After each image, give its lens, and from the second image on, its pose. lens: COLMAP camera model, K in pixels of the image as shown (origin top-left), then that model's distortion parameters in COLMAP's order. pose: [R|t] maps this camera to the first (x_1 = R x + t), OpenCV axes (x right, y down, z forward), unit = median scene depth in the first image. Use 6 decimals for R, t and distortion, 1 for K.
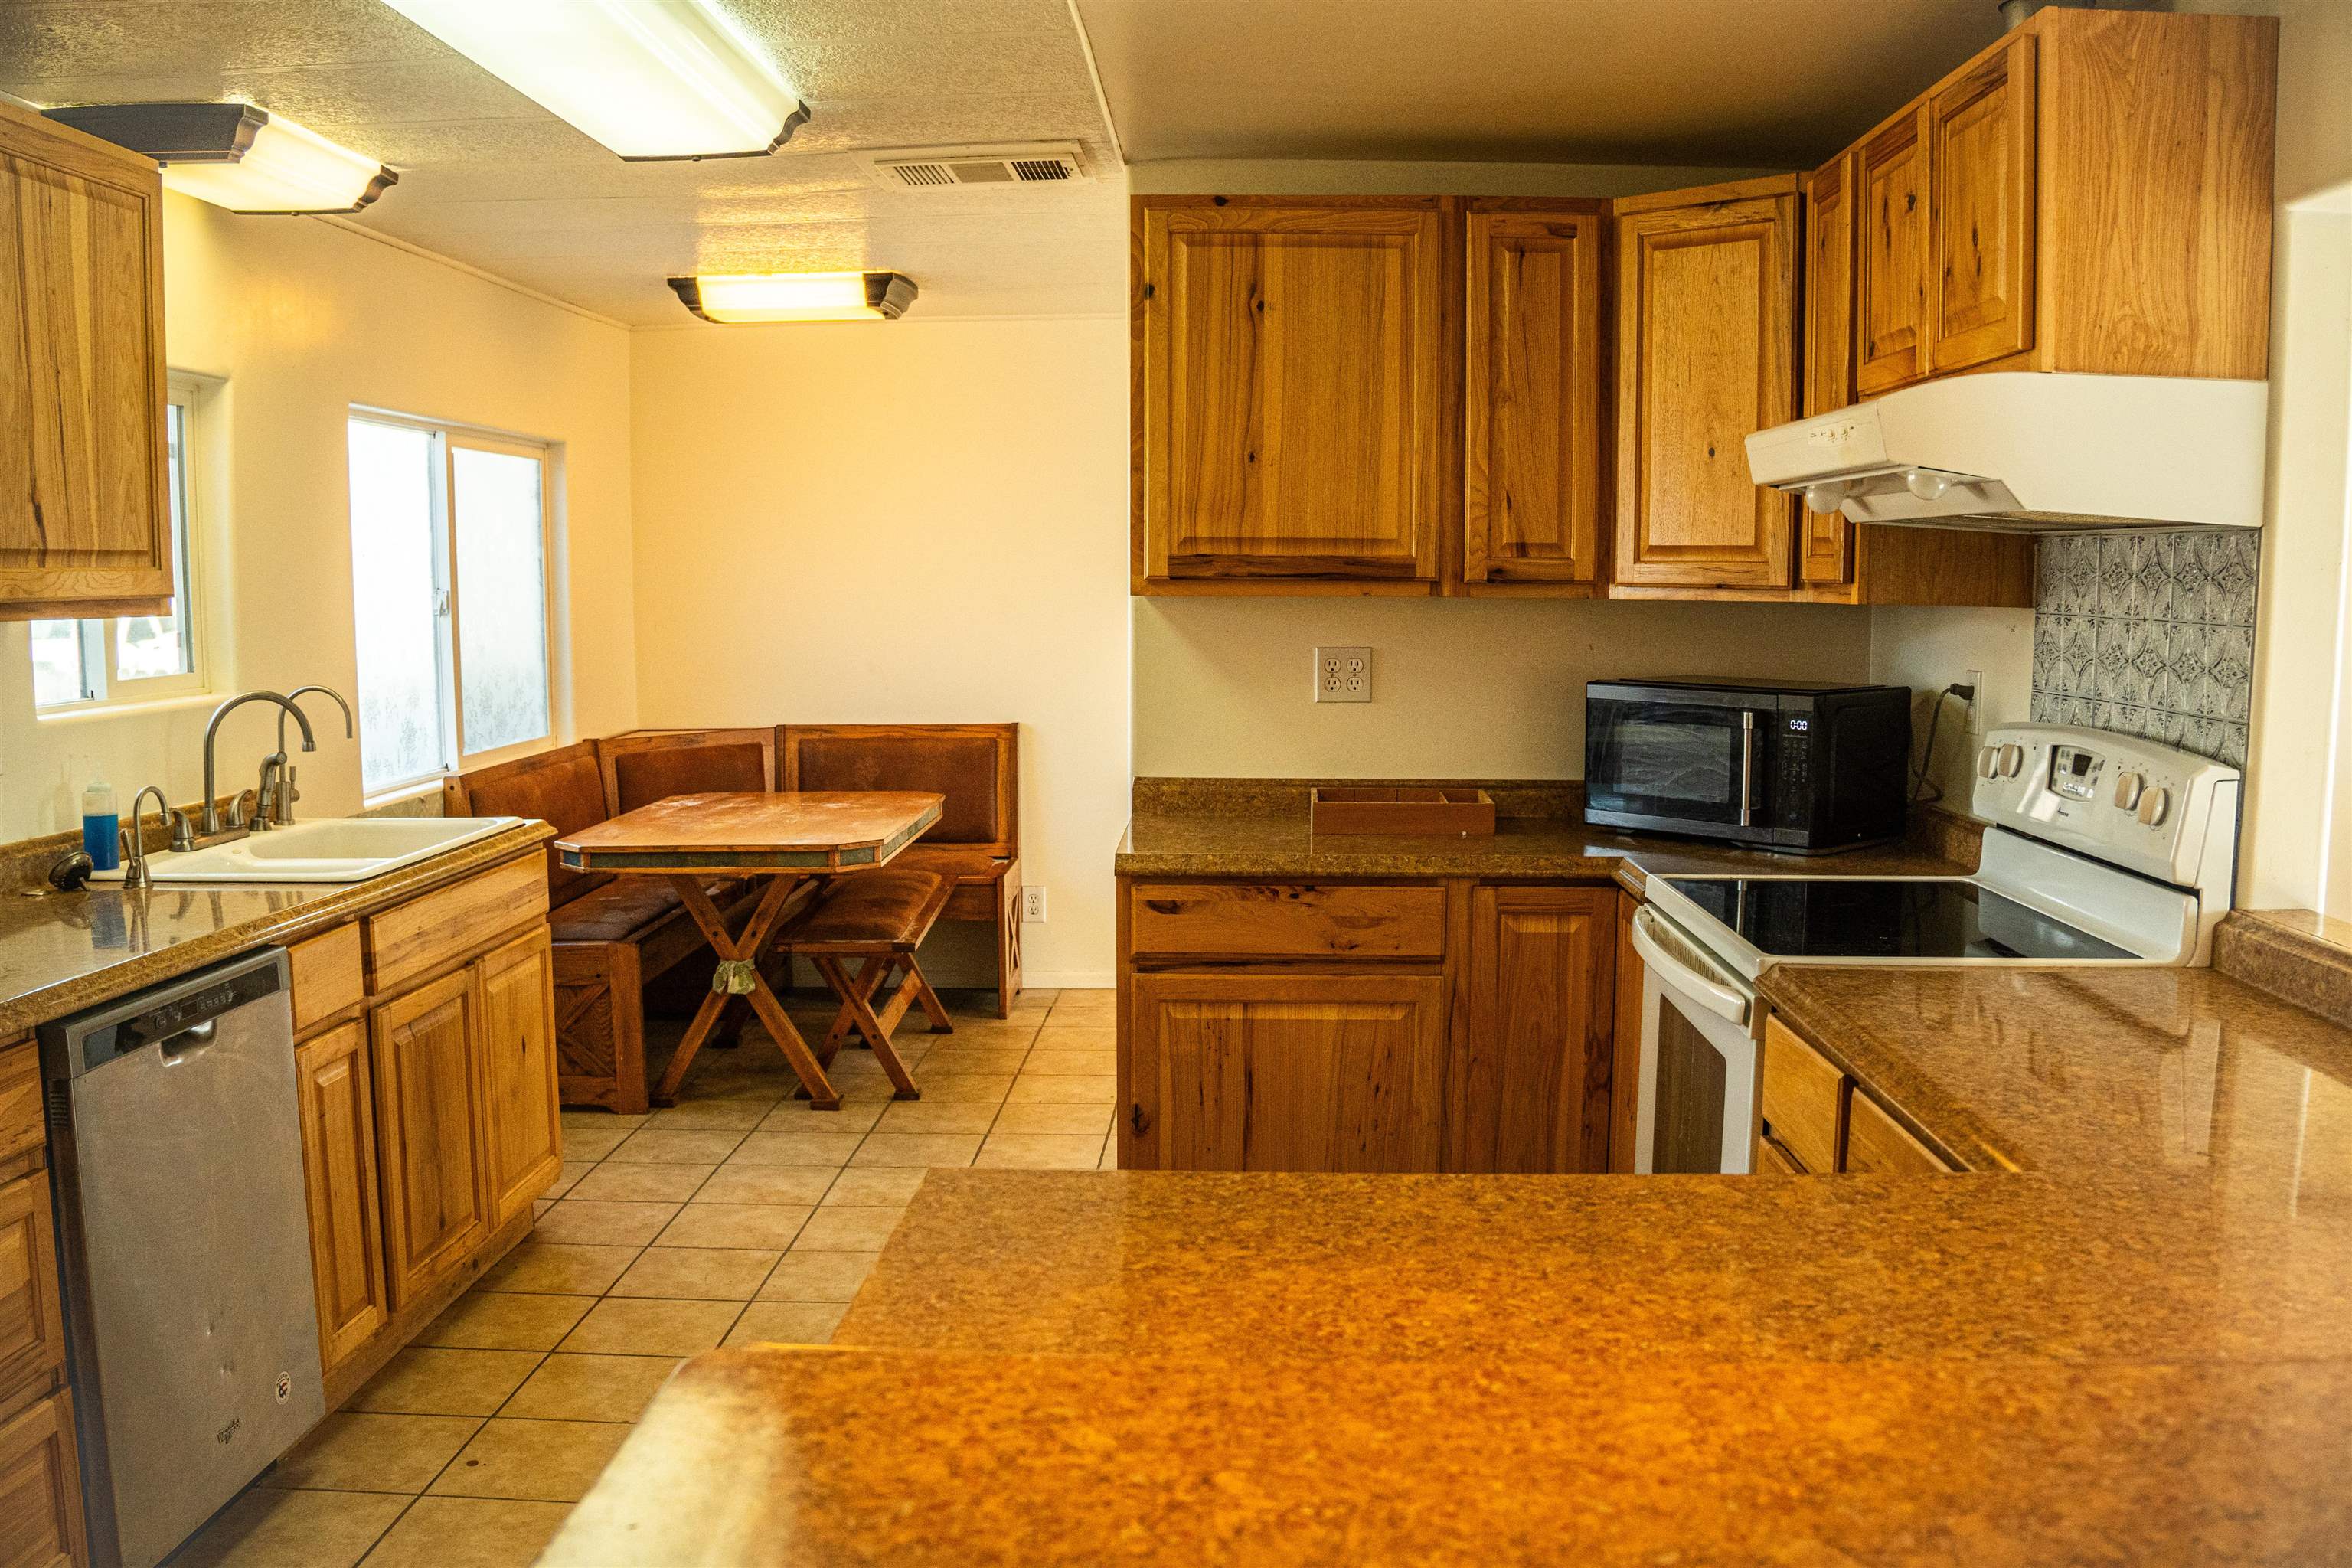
lens RADIAL K [[1996.2, 0, 1169.5], [0, 1996.2, 840.9], [0, 0, 1]] dist [-0.198489, 0.112041]
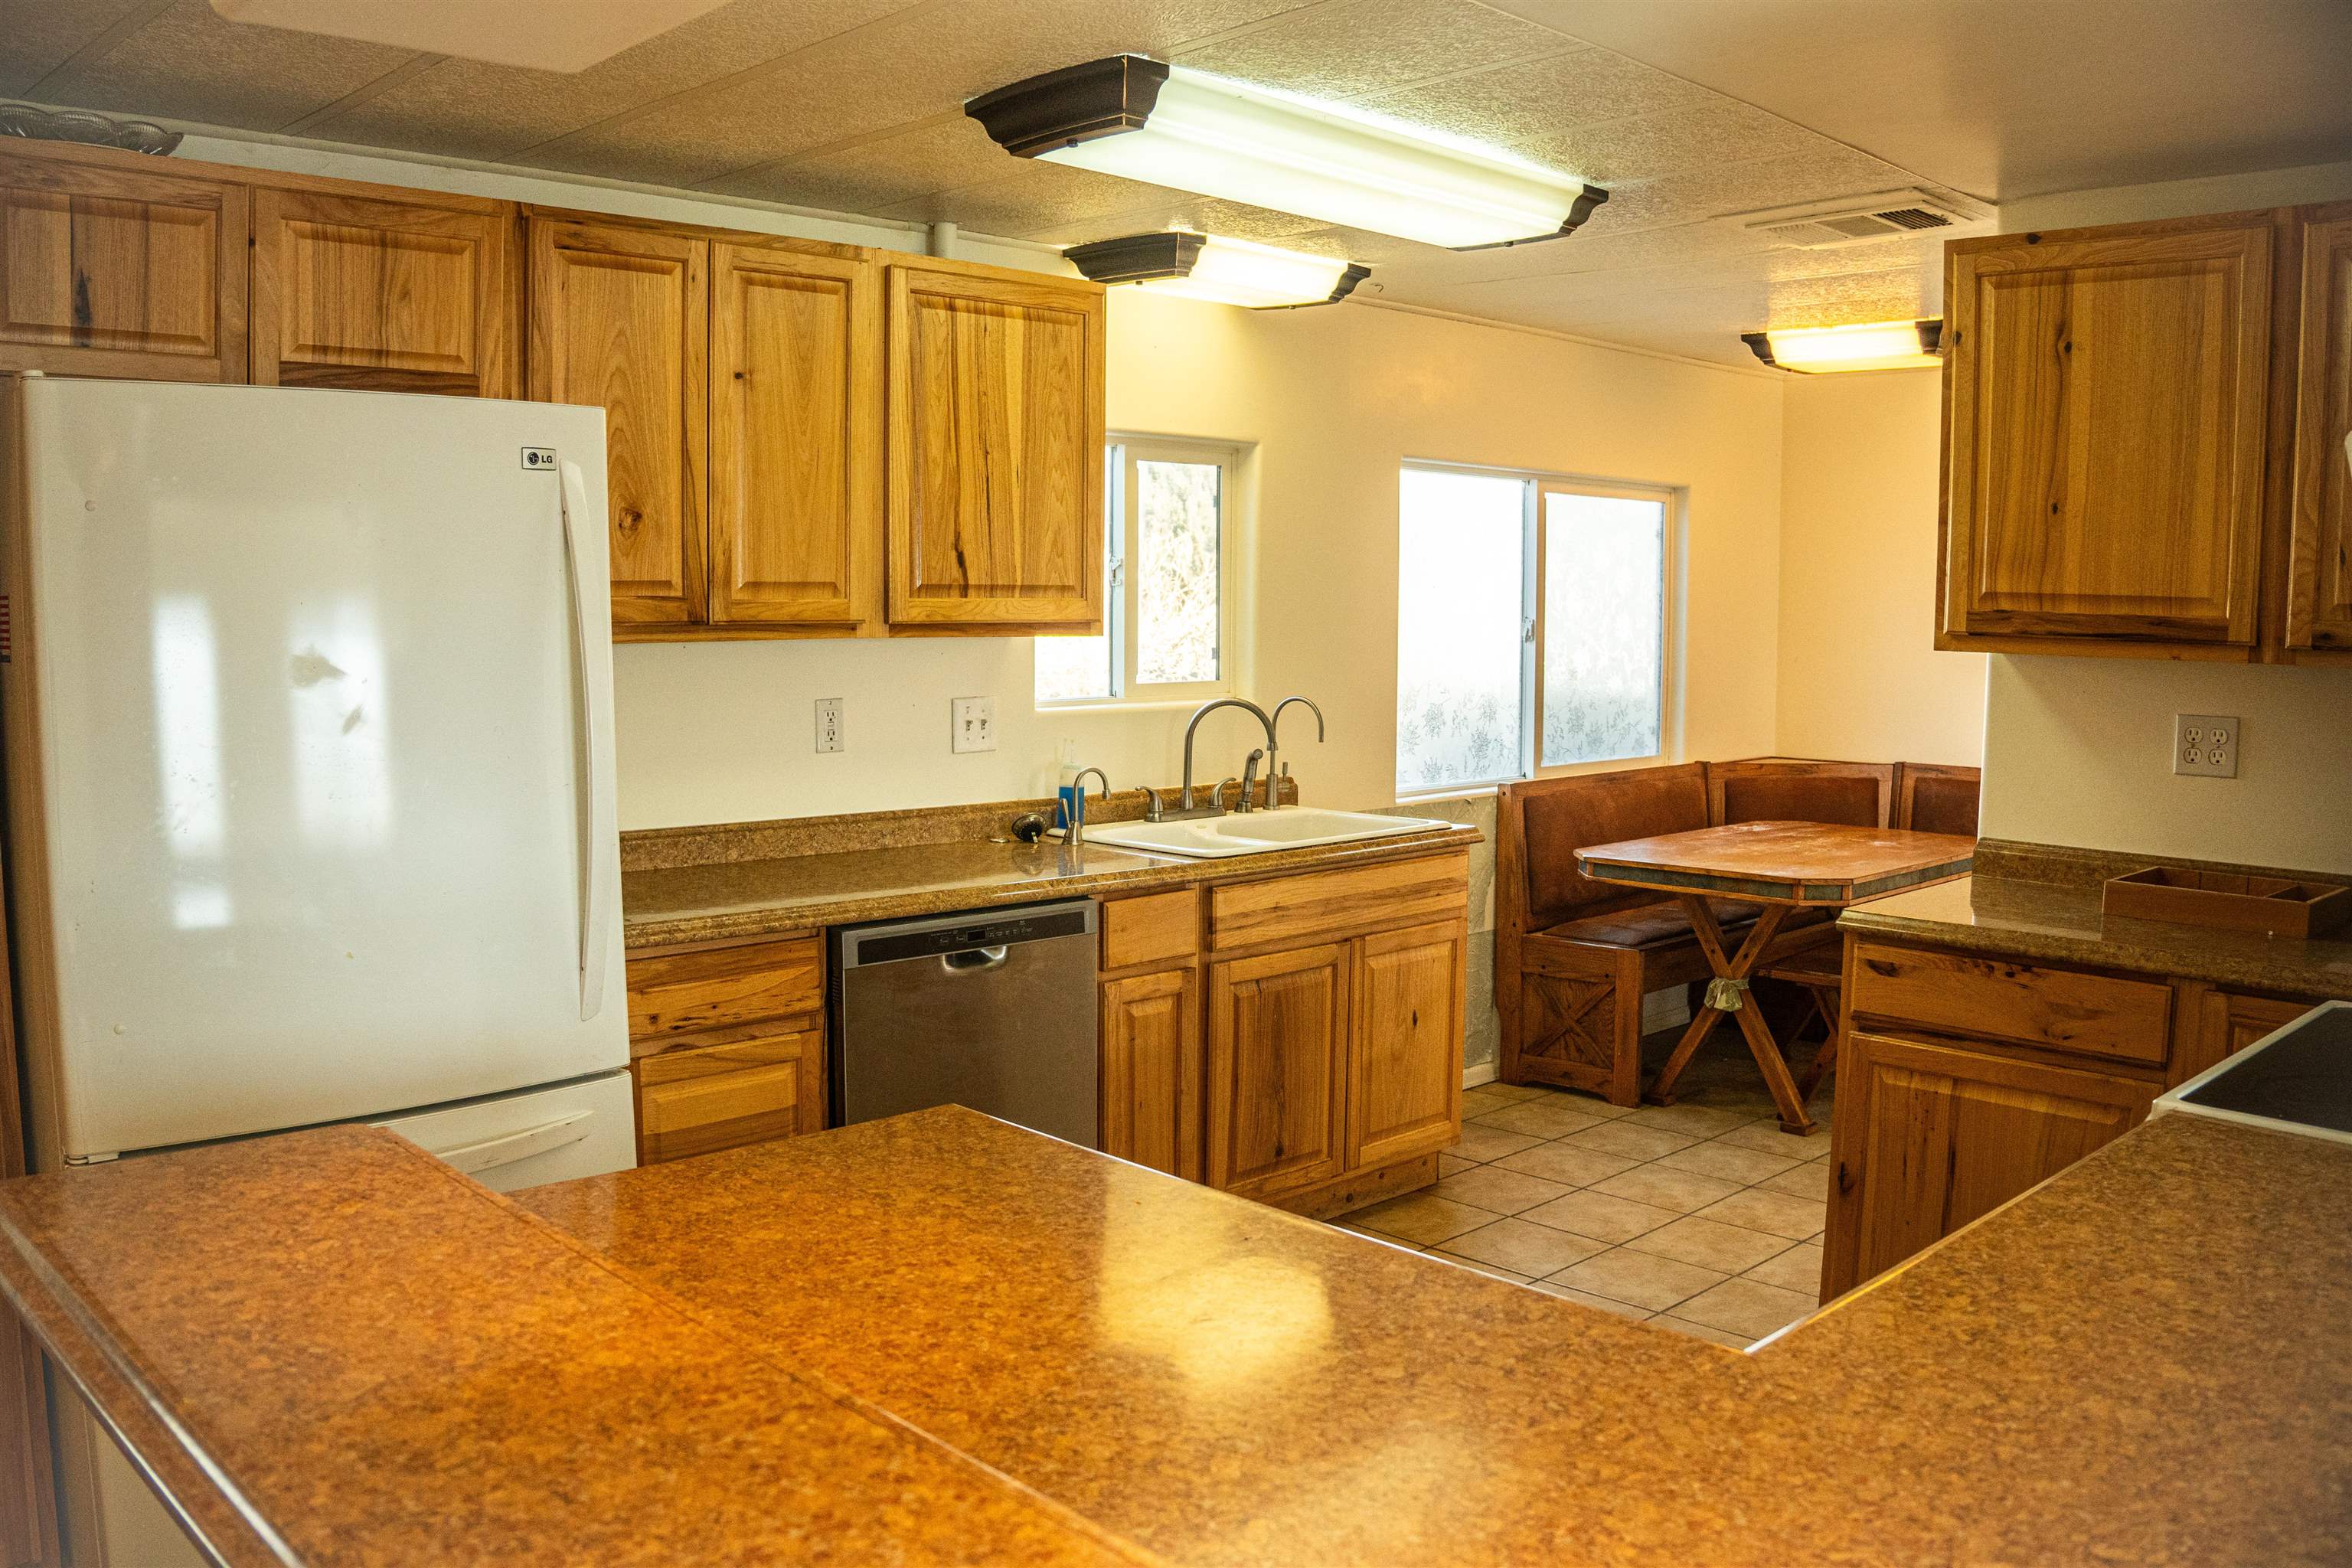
lens RADIAL K [[1902.4, 0, 1186.3], [0, 1902.4, 820.9], [0, 0, 1]] dist [-0.184452, 0.095825]
pose [[0.730265, 0.086699, -0.677640, 0.356849], [-0.097934, 0.994955, 0.021757, -0.025277], [0.676108, 0.050476, 0.735072, 0.093517]]
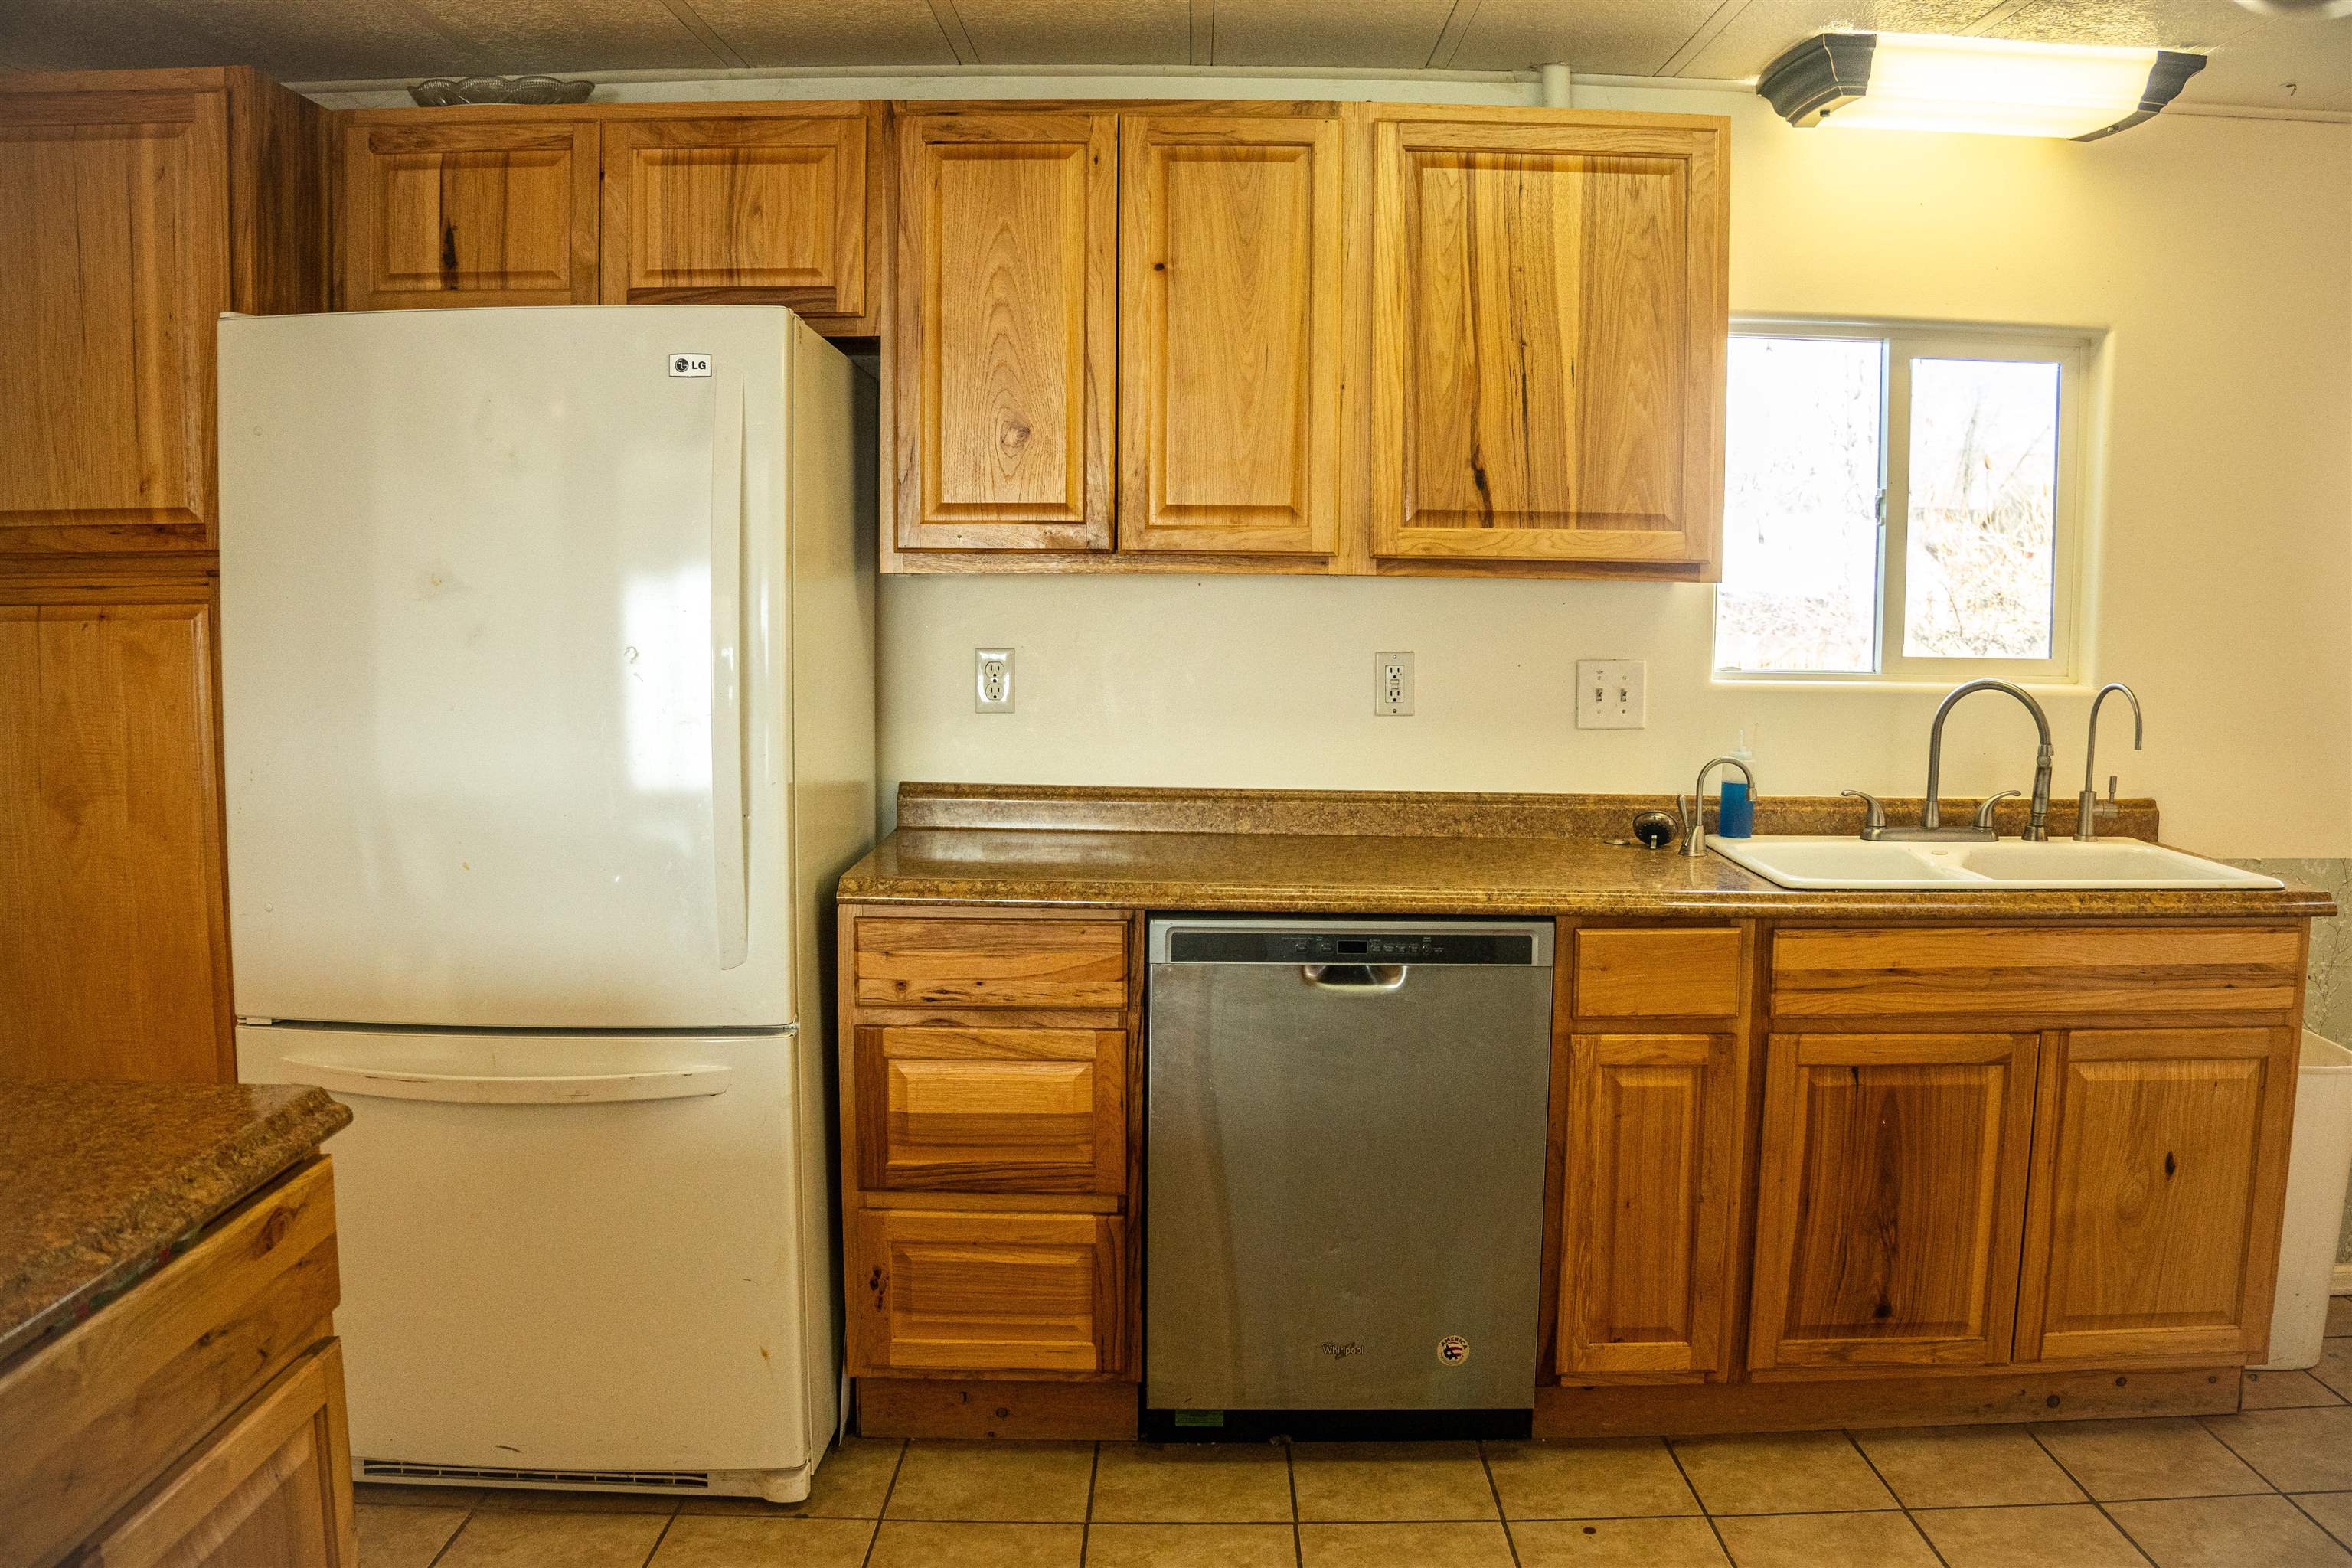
lens RADIAL K [[1902.4, 0, 1227.2], [0, 1902.4, 825.1], [0, 0, 1]] dist [-0.184452, 0.095825]
pose [[0.072230, 0.133667, -0.988391, 0.377137], [-0.139393, 0.982606, 0.122699, -0.072002], [0.987599, 0.128912, 0.089605, 0.617741]]
